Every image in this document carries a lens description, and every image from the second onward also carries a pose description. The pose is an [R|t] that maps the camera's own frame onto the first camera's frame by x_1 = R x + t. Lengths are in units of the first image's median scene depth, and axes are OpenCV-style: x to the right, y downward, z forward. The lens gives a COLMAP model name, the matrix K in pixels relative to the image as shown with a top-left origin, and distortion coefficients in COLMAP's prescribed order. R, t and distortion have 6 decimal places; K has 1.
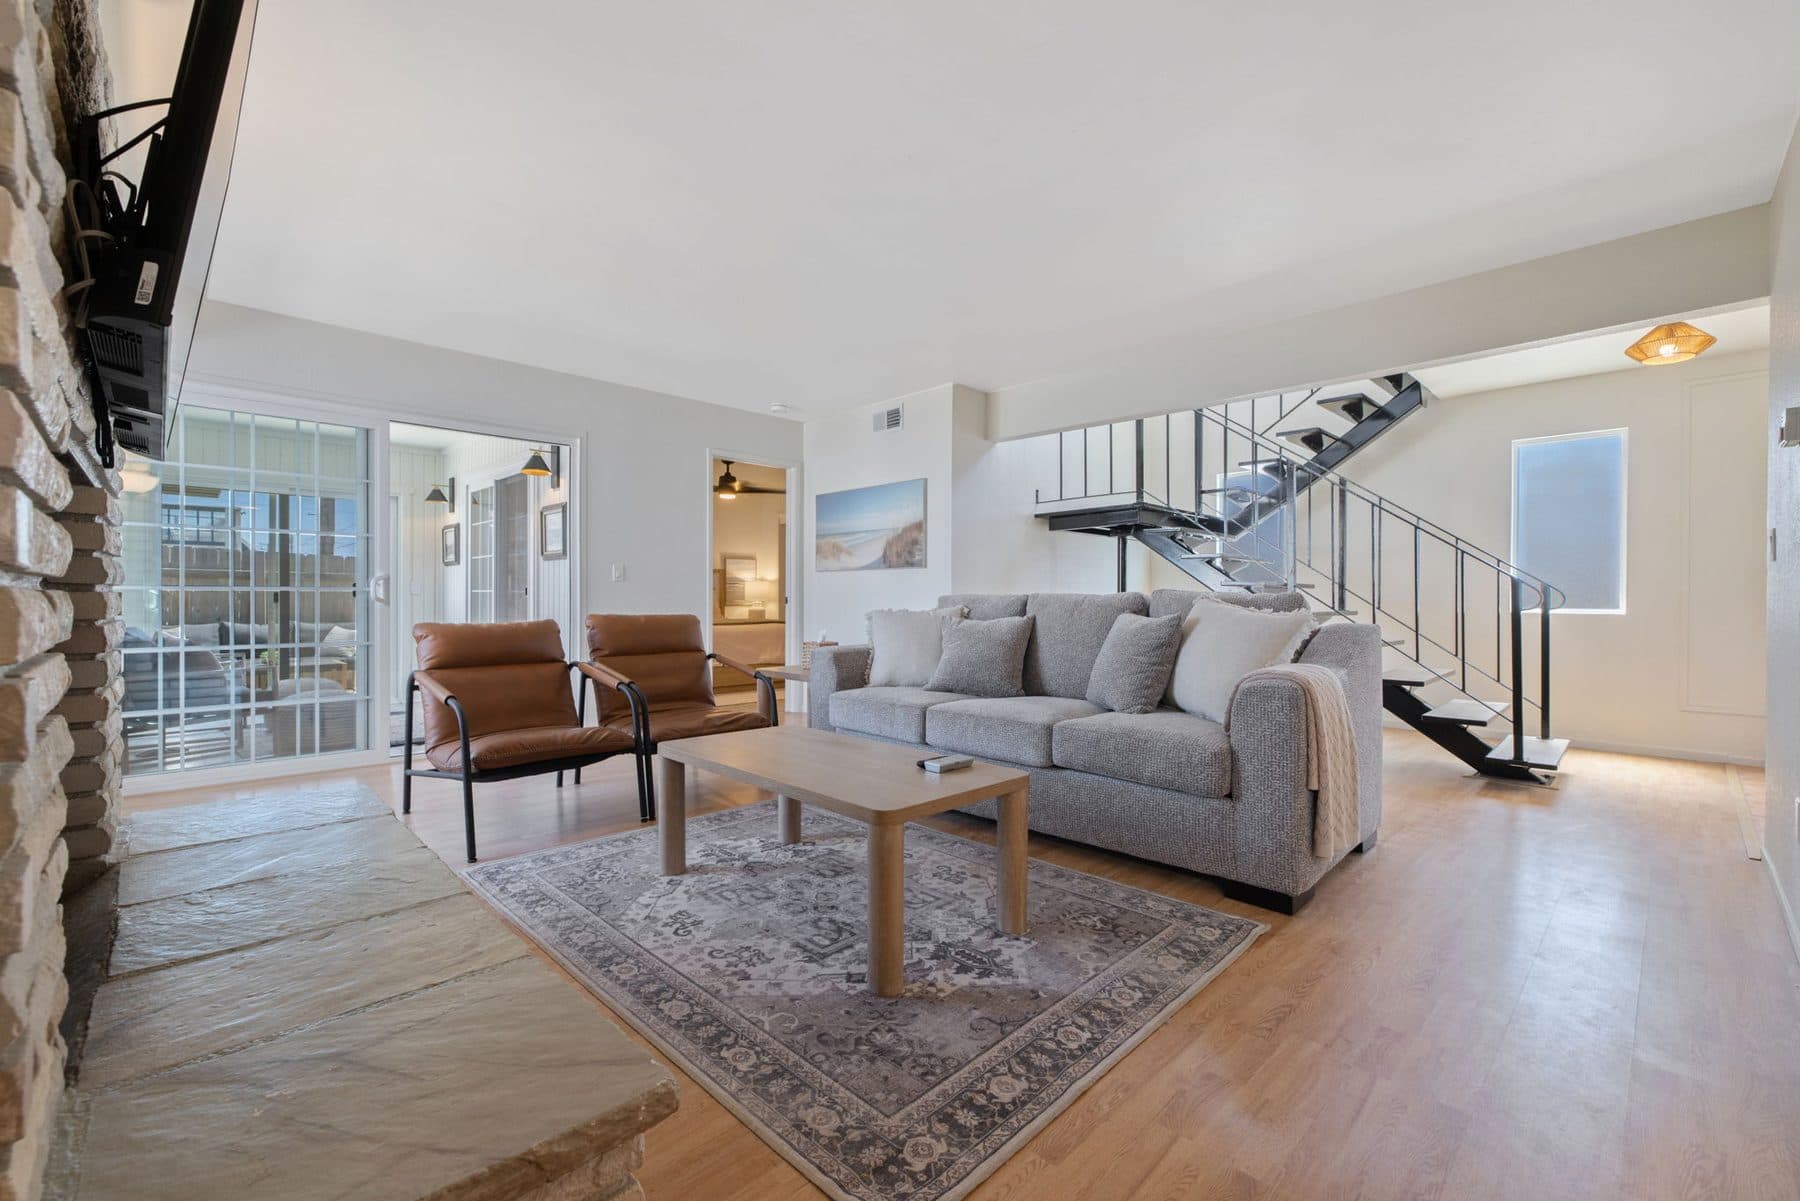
lens RADIAL K [[757.8, 0, 899.9], [0, 757.8, 596.7], [0, 0, 1]] dist [0.000323, 0.000144]
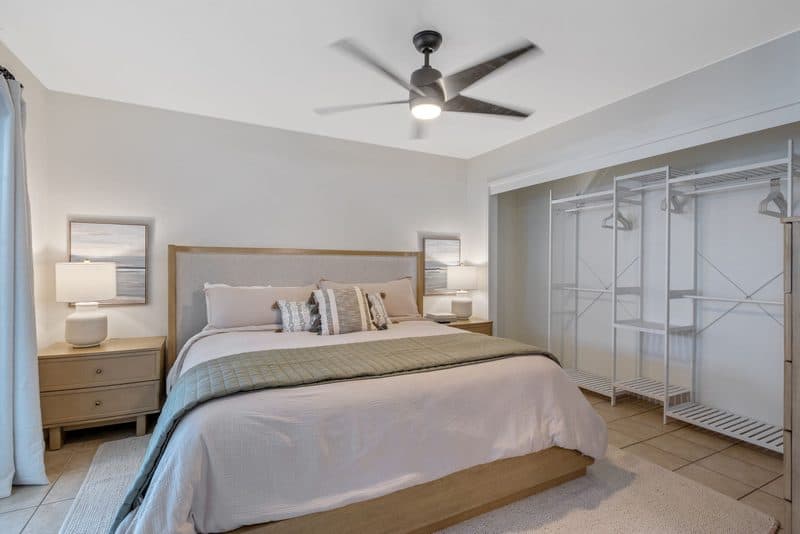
lens RADIAL K [[389.1, 0, 400.8], [0, 389.1, 267.7], [0, 0, 1]] dist [-0.001925, 0.000227]
pose [[0.957395, 0.007143, -0.288695, -0.213946], [-0.005858, 0.999969, 0.005315, -0.034031], [0.288724, -0.003397, 0.957406, 0.951981]]
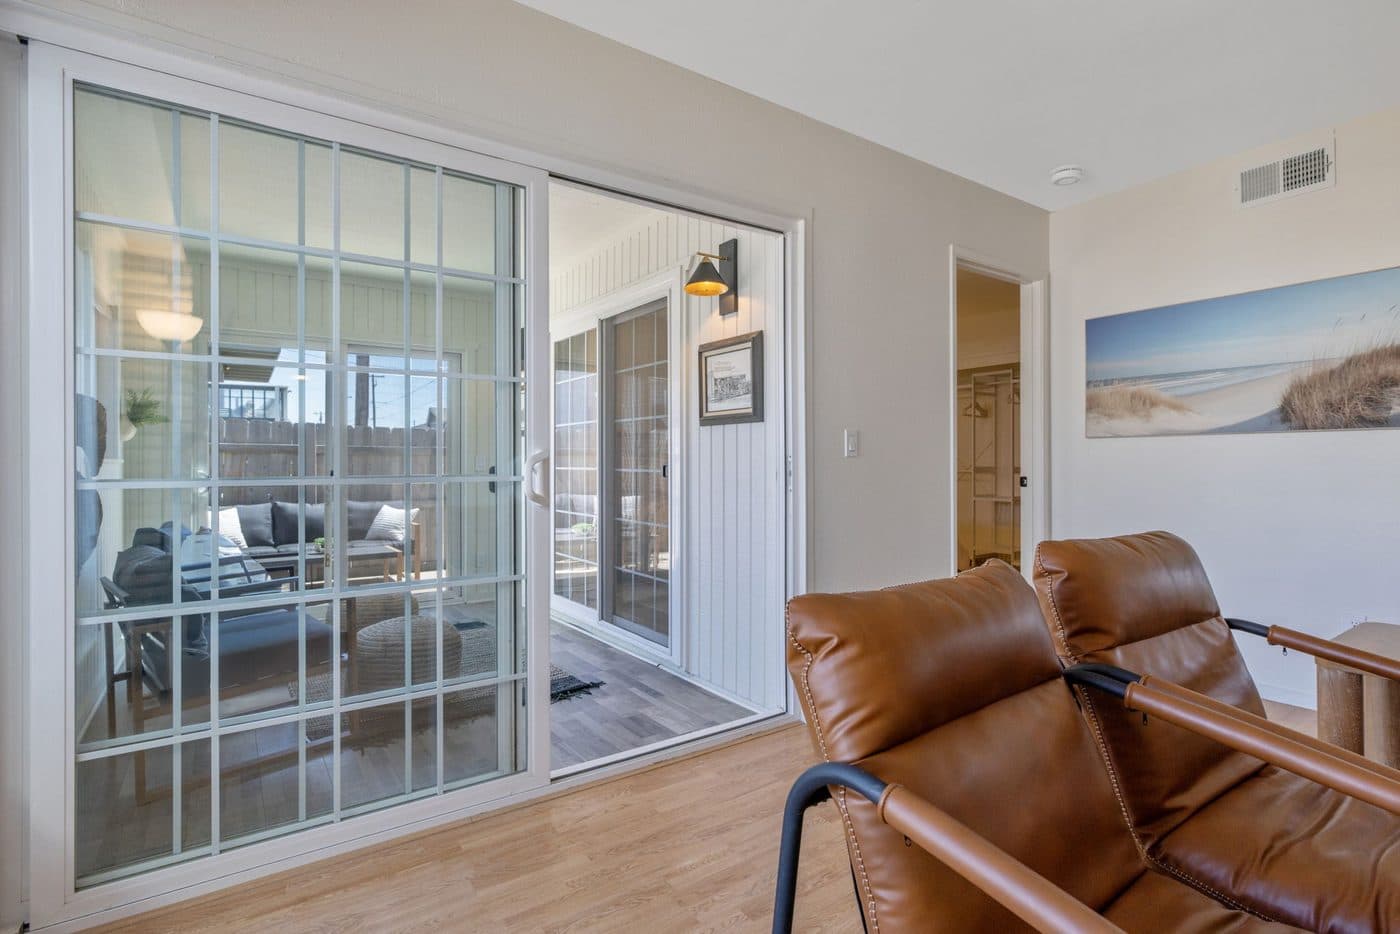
lens RADIAL K [[680.9, 0, 700.0], [0, 680.9, 465.4], [0, 0, 1]] dist [-0.001925, 0.000227]
pose [[0.986002, -0.005655, -0.166636, -0.342920], [0.006123, 0.999979, 0.002298, -0.013391], [0.166619, -0.003287, 0.986016, 0.377116]]
